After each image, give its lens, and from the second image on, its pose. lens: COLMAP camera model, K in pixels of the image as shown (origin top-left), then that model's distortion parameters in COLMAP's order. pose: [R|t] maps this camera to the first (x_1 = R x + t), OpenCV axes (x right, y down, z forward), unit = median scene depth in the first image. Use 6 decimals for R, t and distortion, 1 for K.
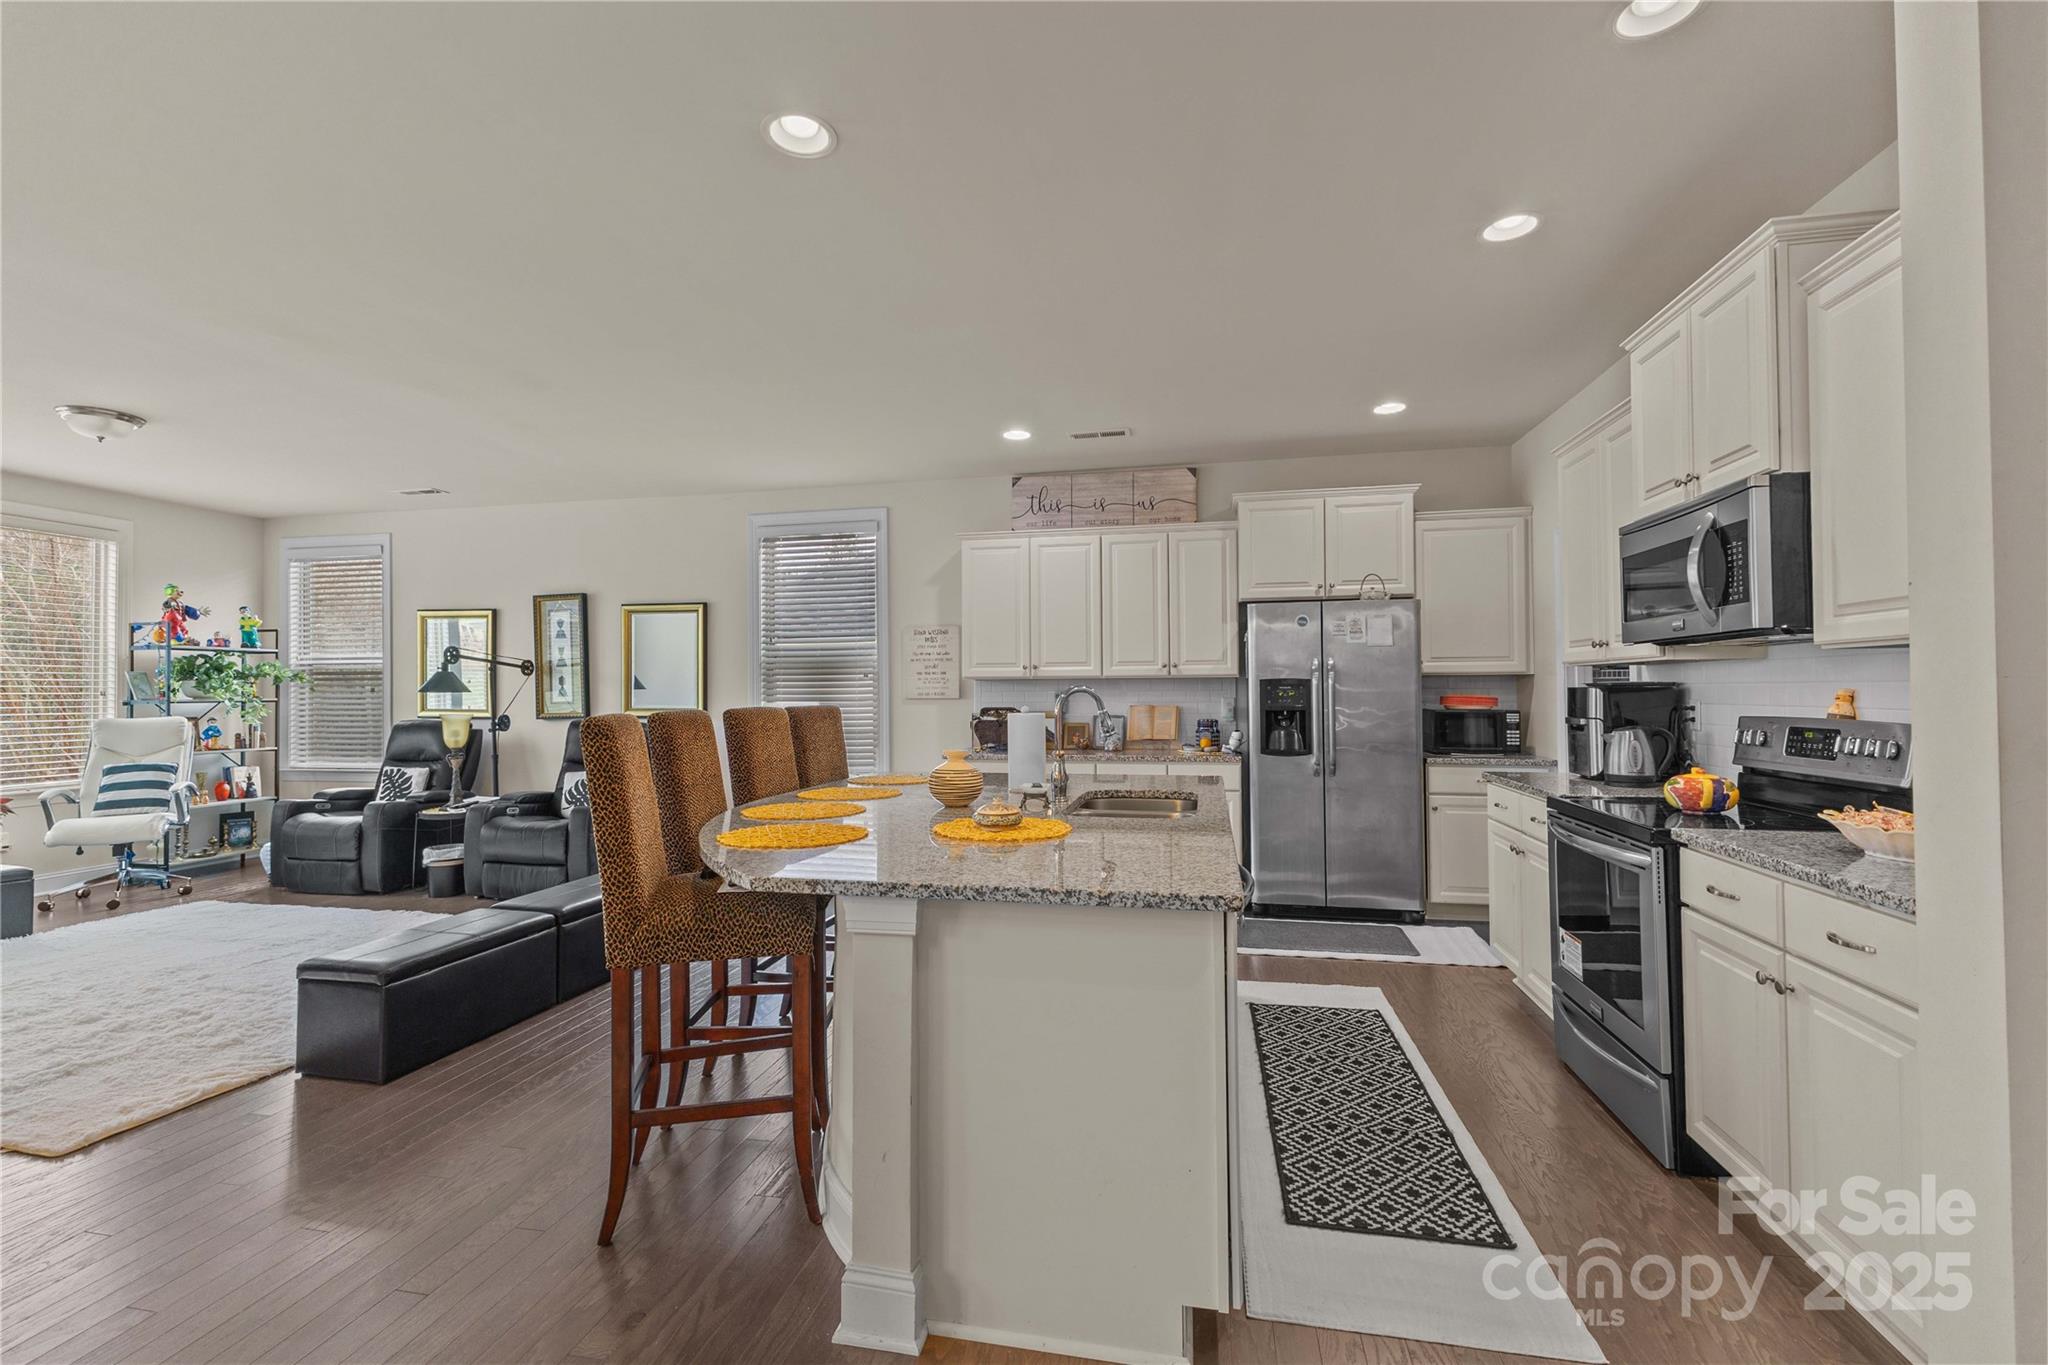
lens RADIAL K [[877.9, 0, 1023.4], [0, 877.9, 673.3], [0, 0, 1]] dist [0.011675, 0.000050]
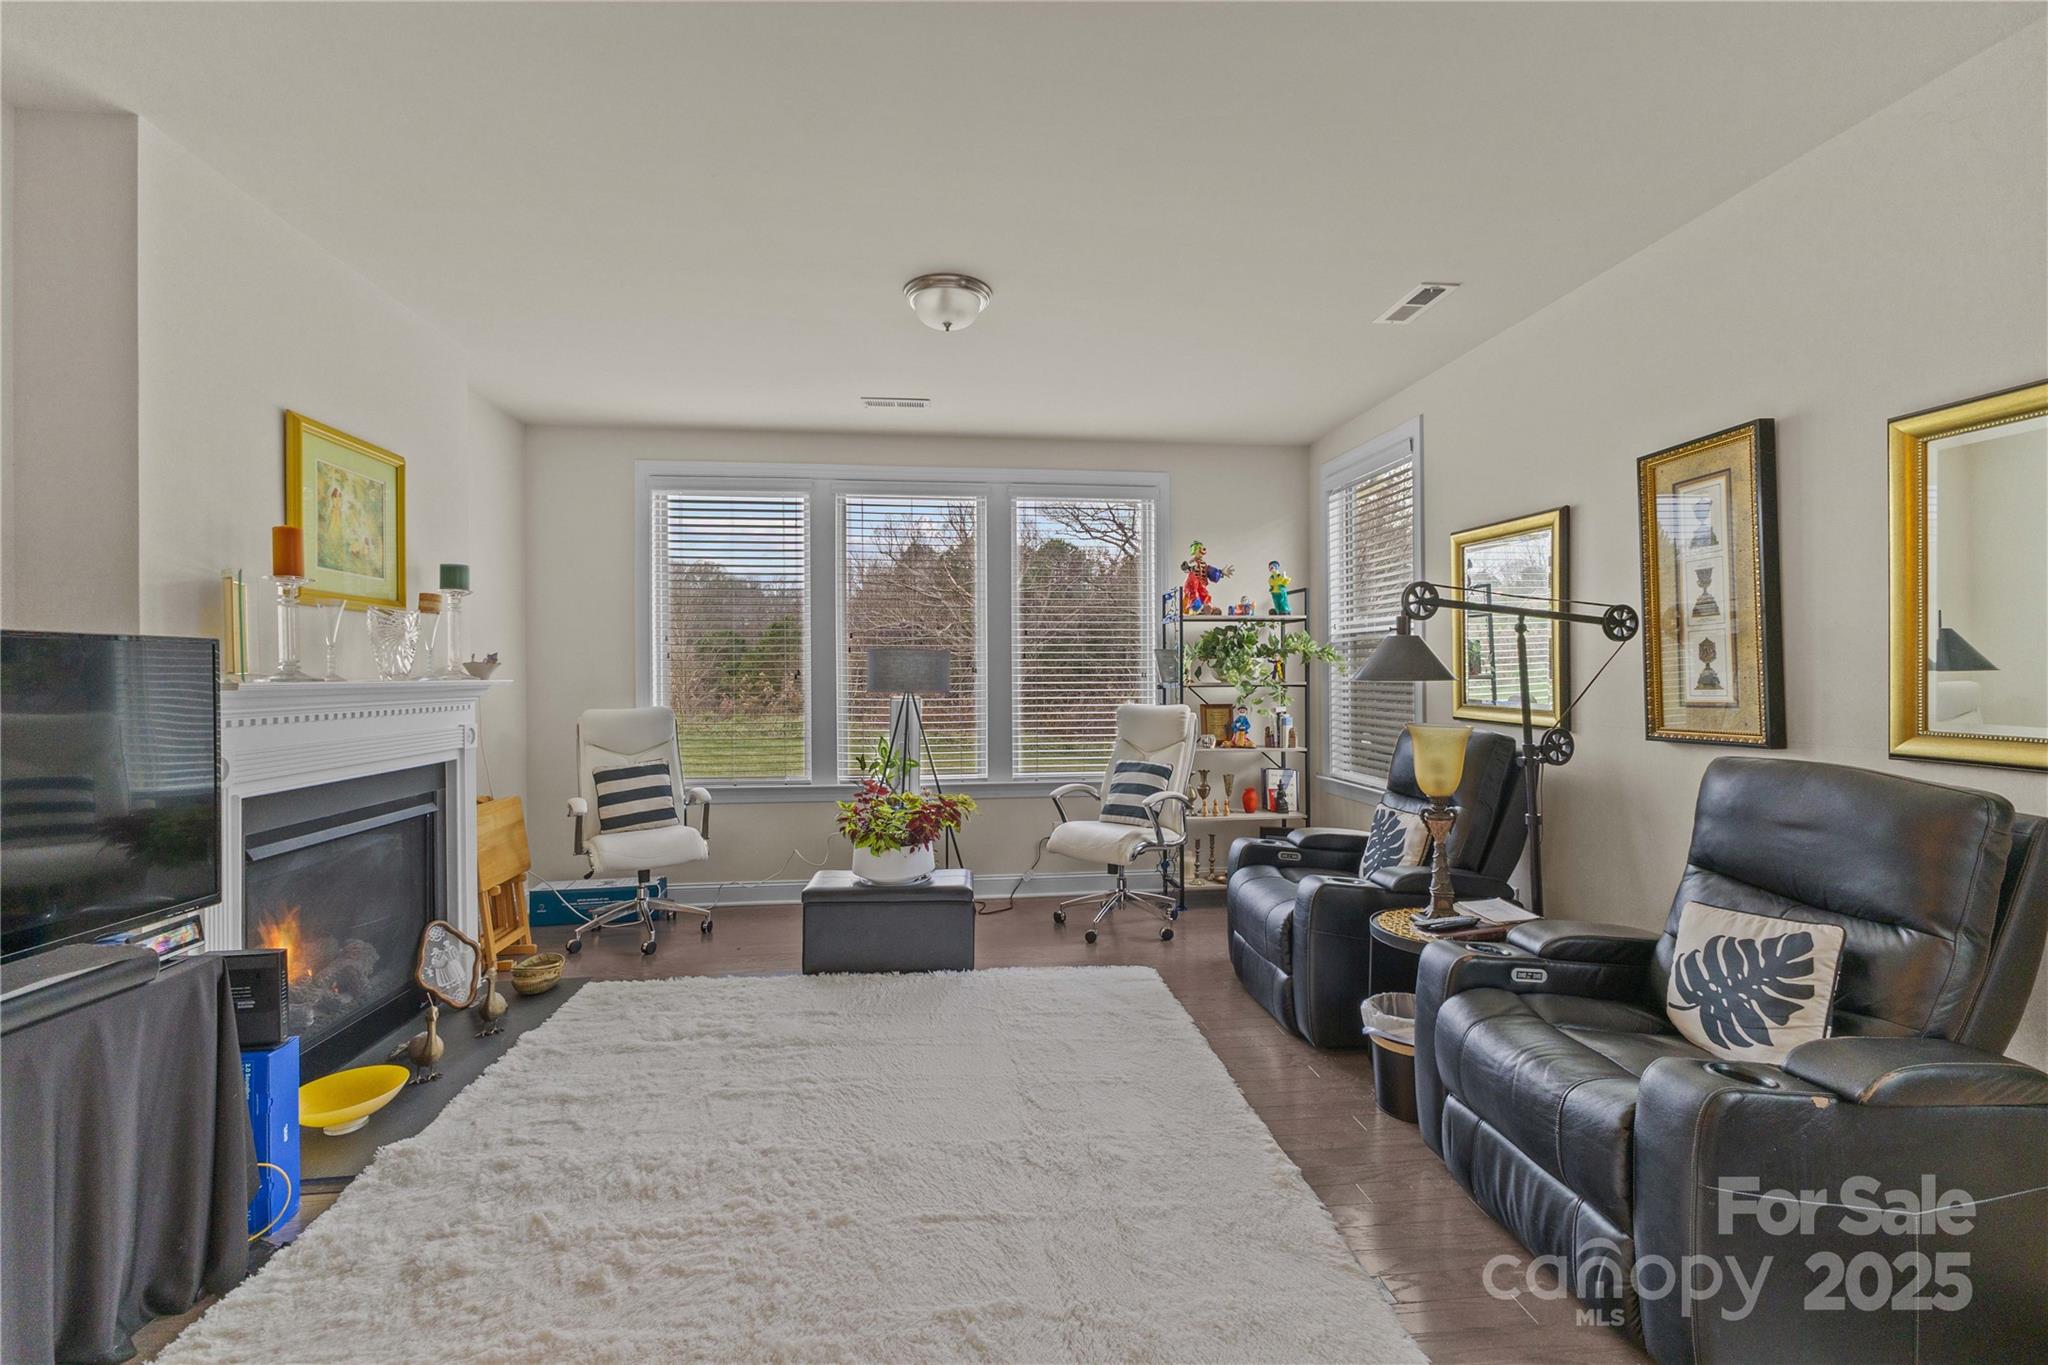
lens RADIAL K [[877.9, 0, 1023.4], [0, 877.9, 673.3], [0, 0, 1]] dist [0.011675, 0.000050]
pose [[0.318094, 0.006005, -0.948040, -0.247825], [0.020311, 0.999707, 0.013147, 0.007234], [0.947841, -0.023438, 0.317879, 0.596189]]
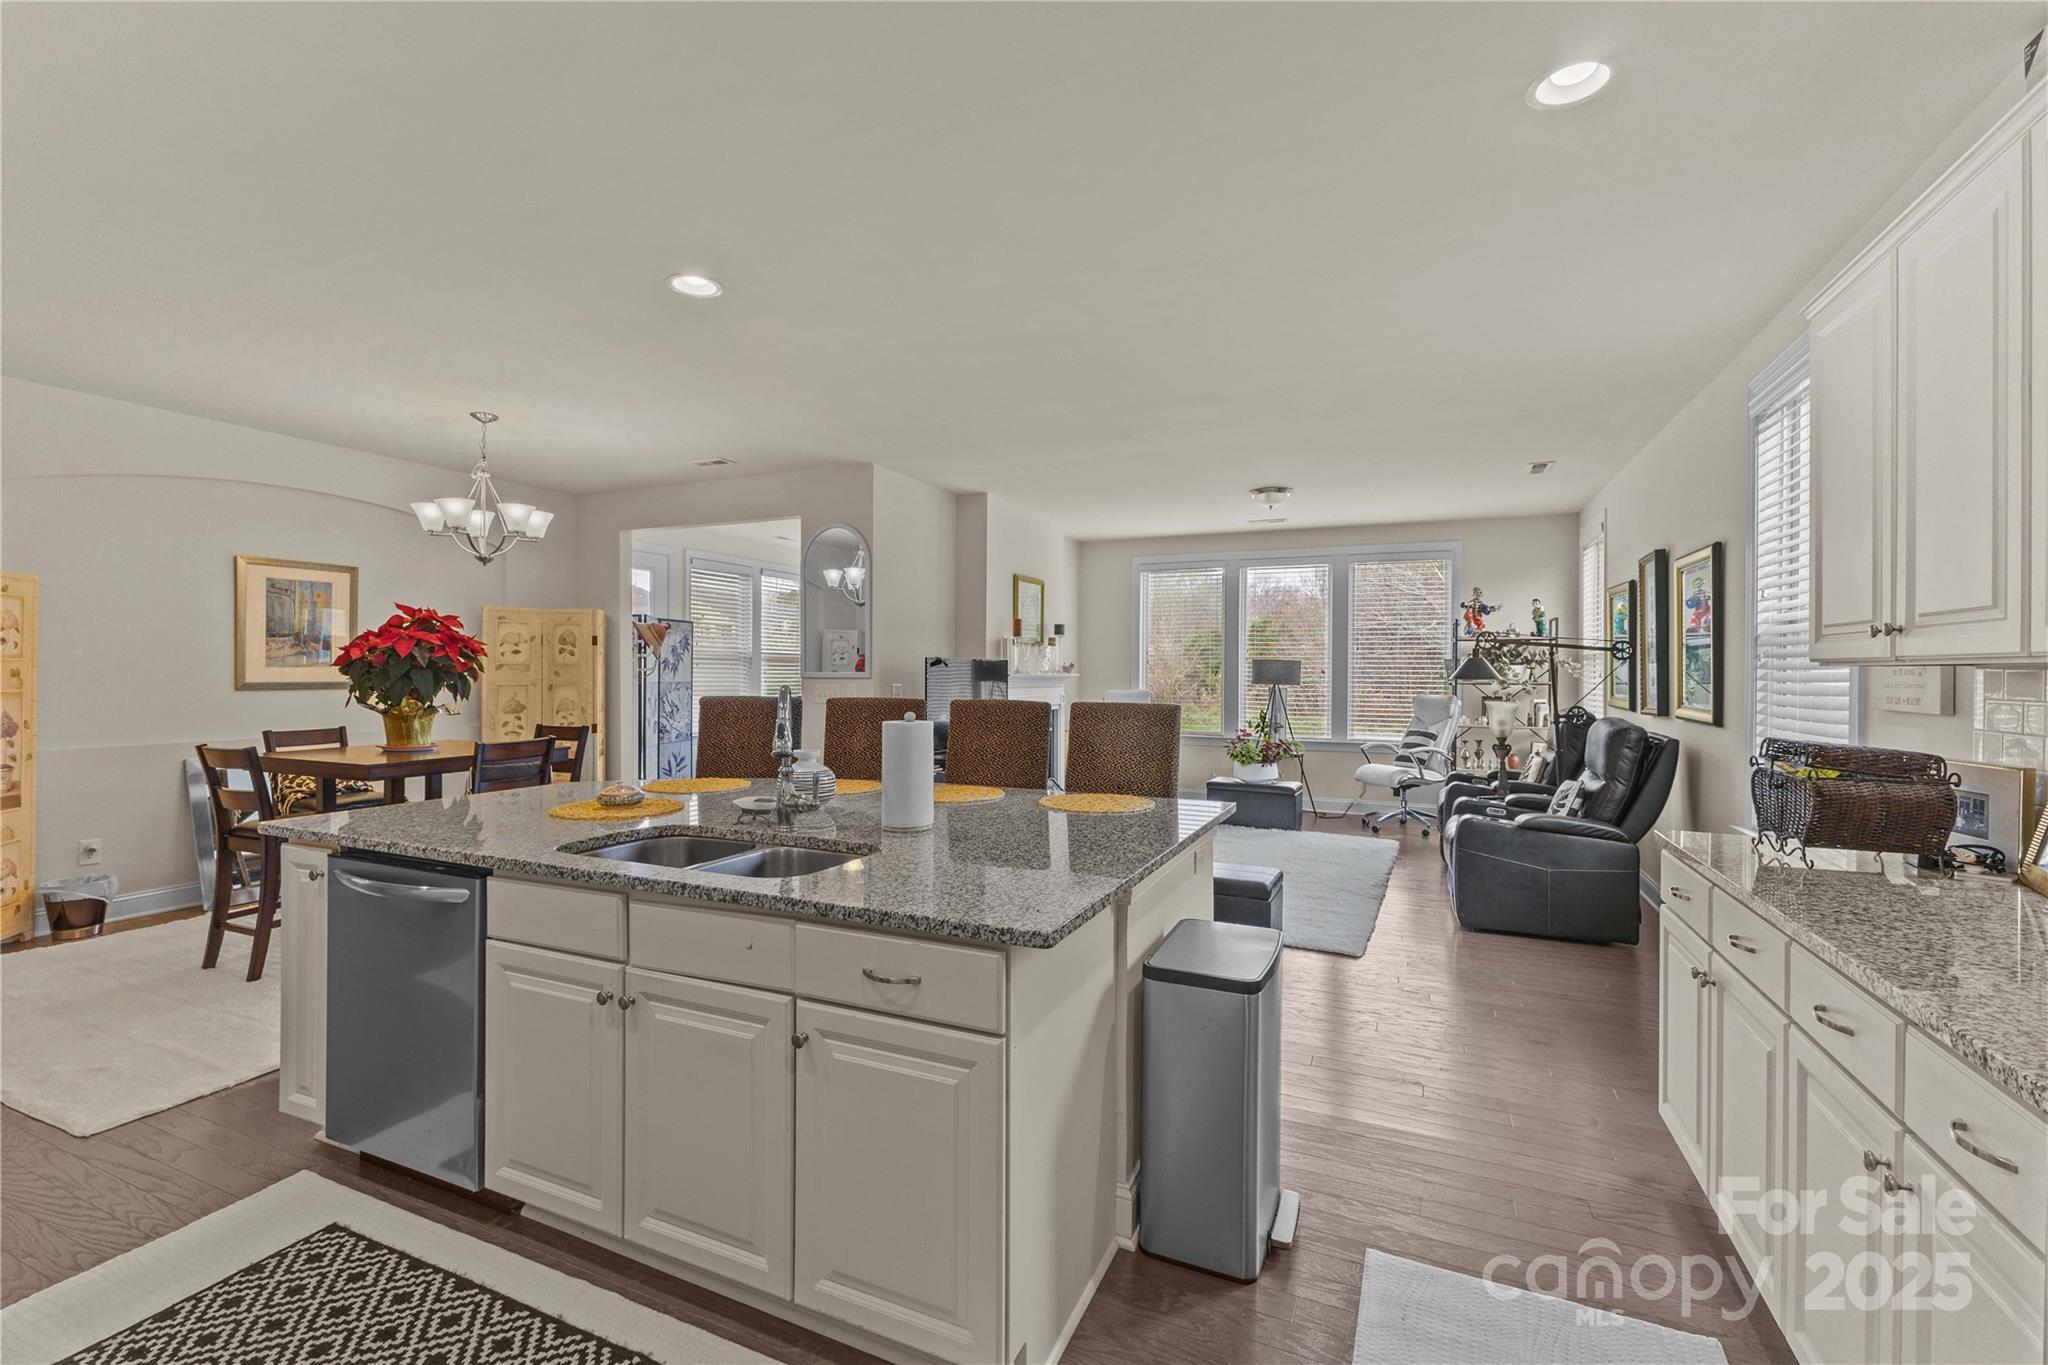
lens RADIAL K [[877.9, 0, 1023.4], [0, 877.9, 673.3], [0, 0, 1]] dist [0.011675, 0.000050]
pose [[-0.213552, 0.008993, -0.976890, 0.365452], [0.014425, 0.999878, 0.006051, 0.001577], [0.976825, -0.012799, -0.213656, 0.653750]]
